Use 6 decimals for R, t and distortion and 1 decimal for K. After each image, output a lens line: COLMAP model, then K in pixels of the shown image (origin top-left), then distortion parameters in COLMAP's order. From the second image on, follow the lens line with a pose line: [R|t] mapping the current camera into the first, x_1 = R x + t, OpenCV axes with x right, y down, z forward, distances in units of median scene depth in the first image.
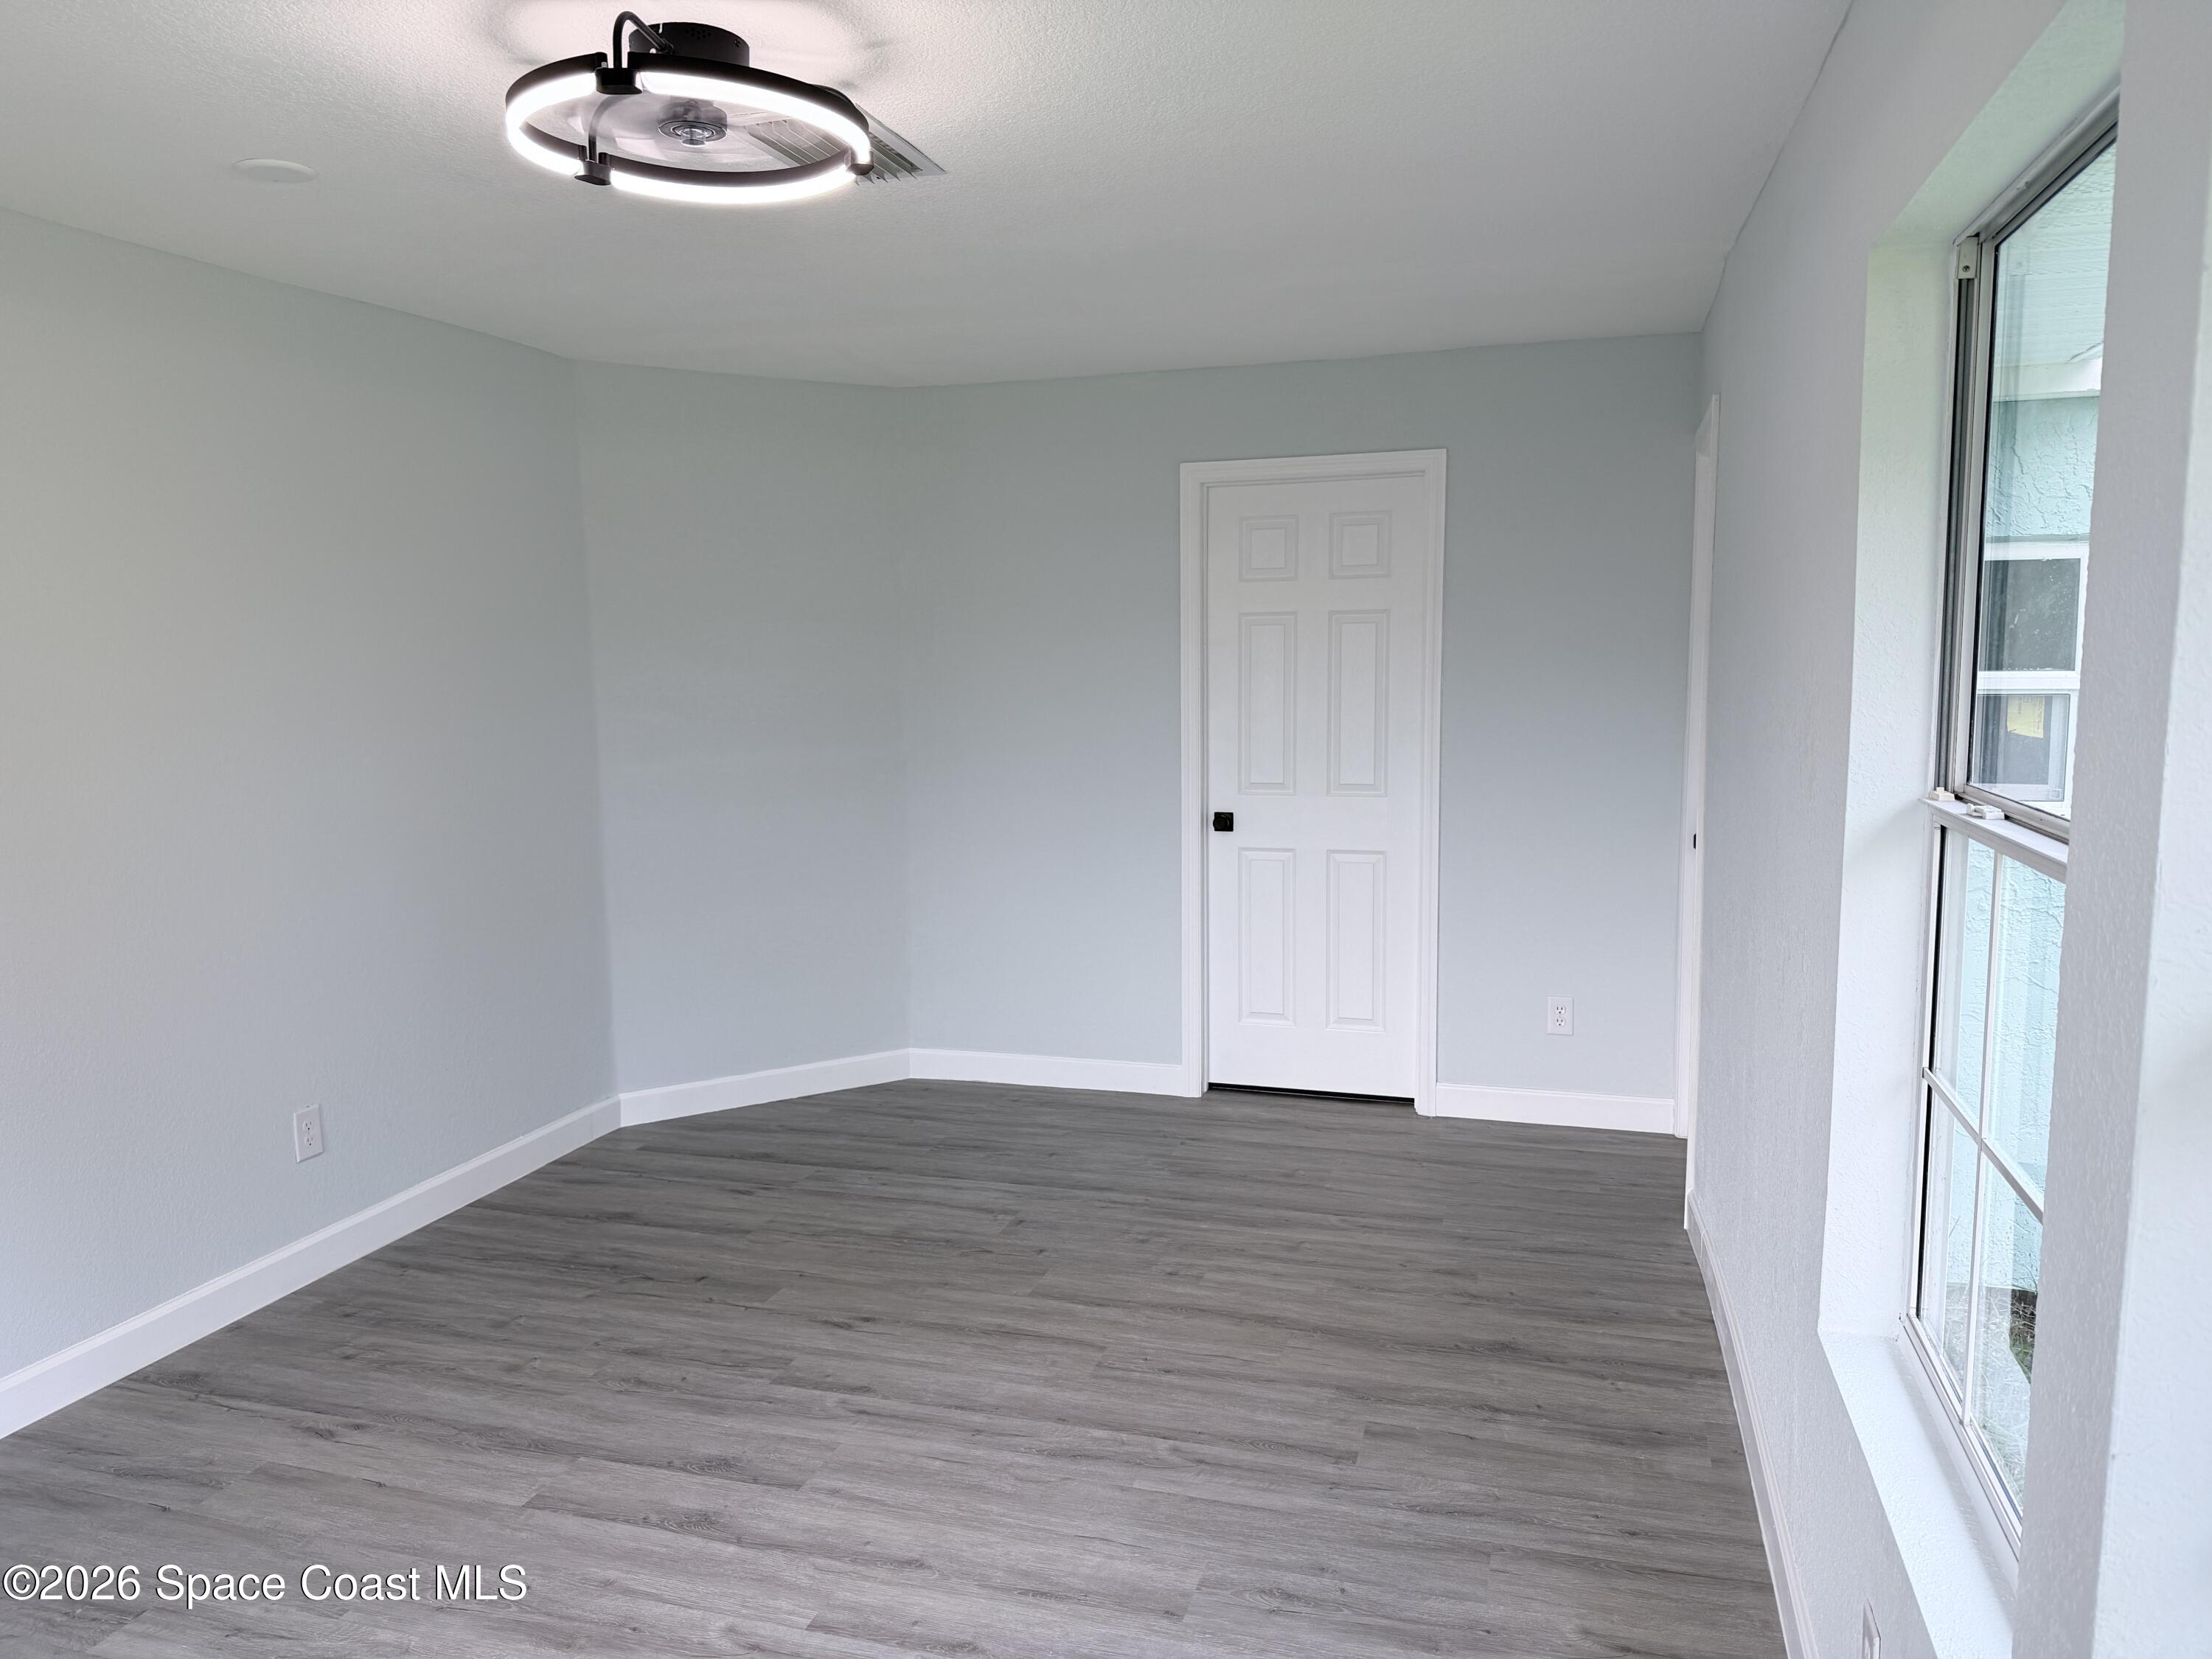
lens RADIAL K [[1564.6, 0, 1106.0], [0, 1564.6, 829.5], [0, 0, 1]] dist [0.134015, -0.292931]
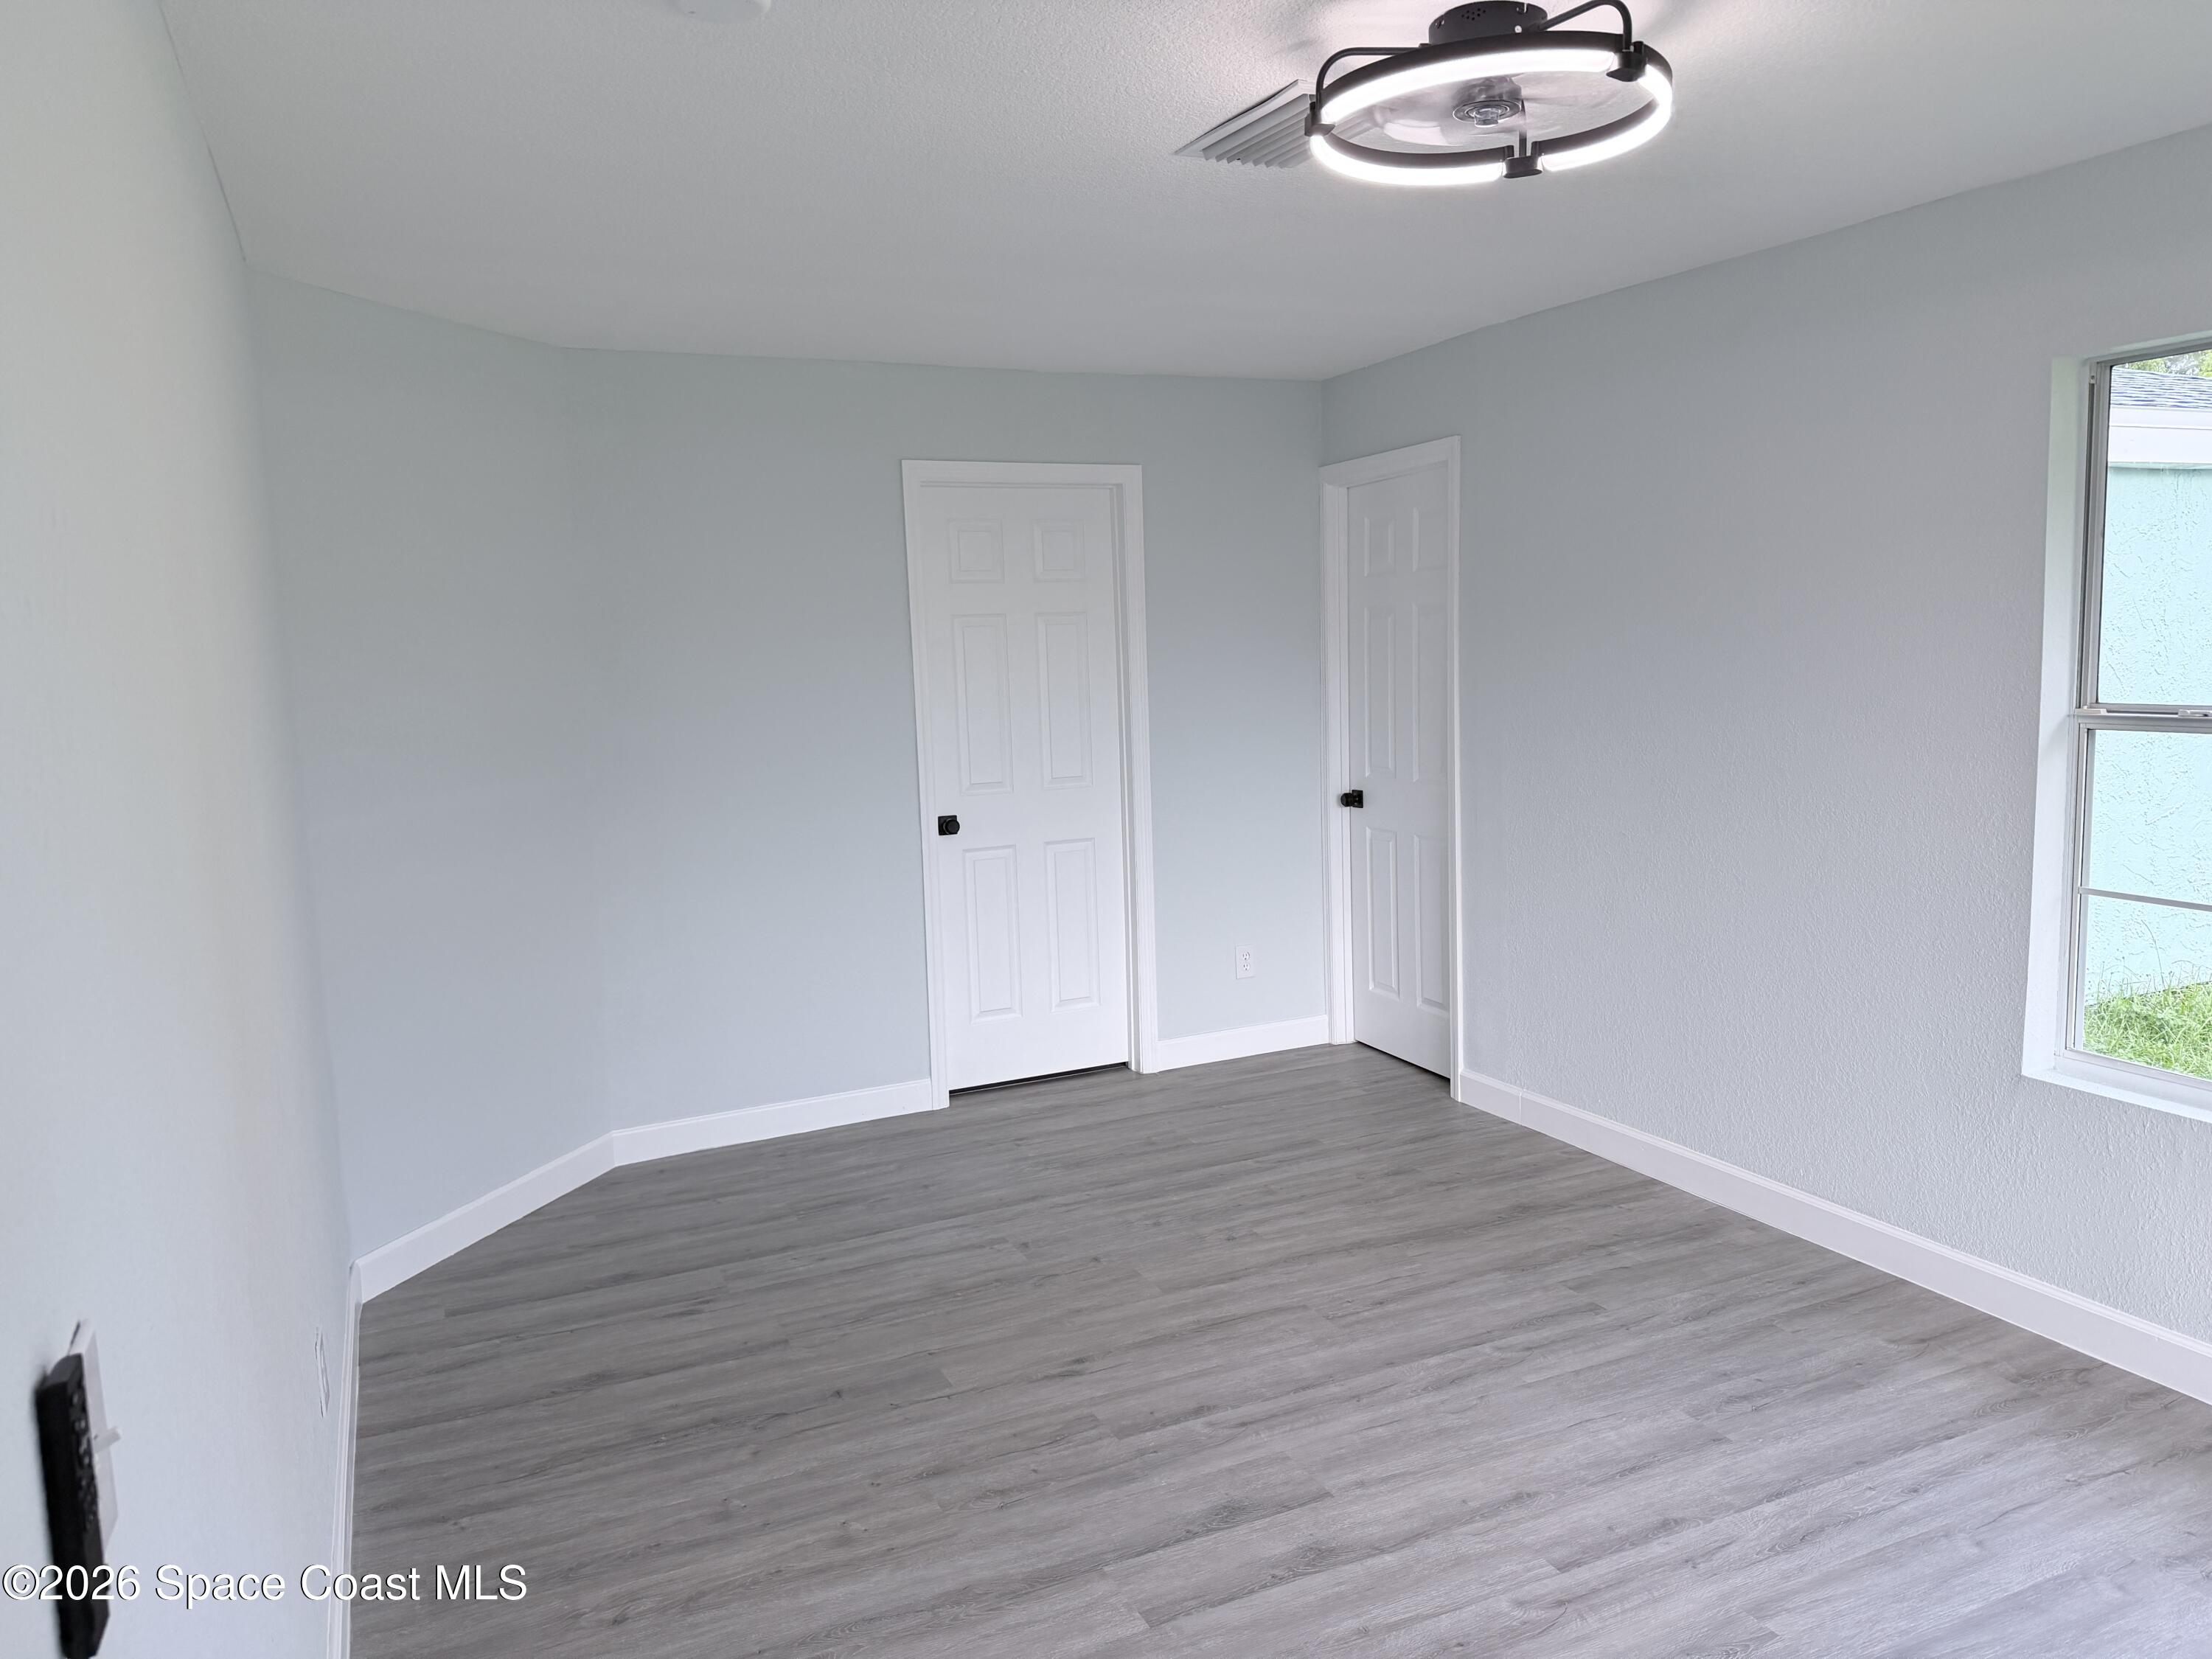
lens RADIAL K [[1564.6, 0, 1106.0], [0, 1564.6, 829.5], [0, 0, 1]] dist [0.134015, -0.292931]
pose [[0.754454, -0.099495, 0.648768, -0.669993], [0.108373, 0.993760, 0.026376, -0.023739], [-0.647344, 0.050409, 0.760529, 0.247245]]
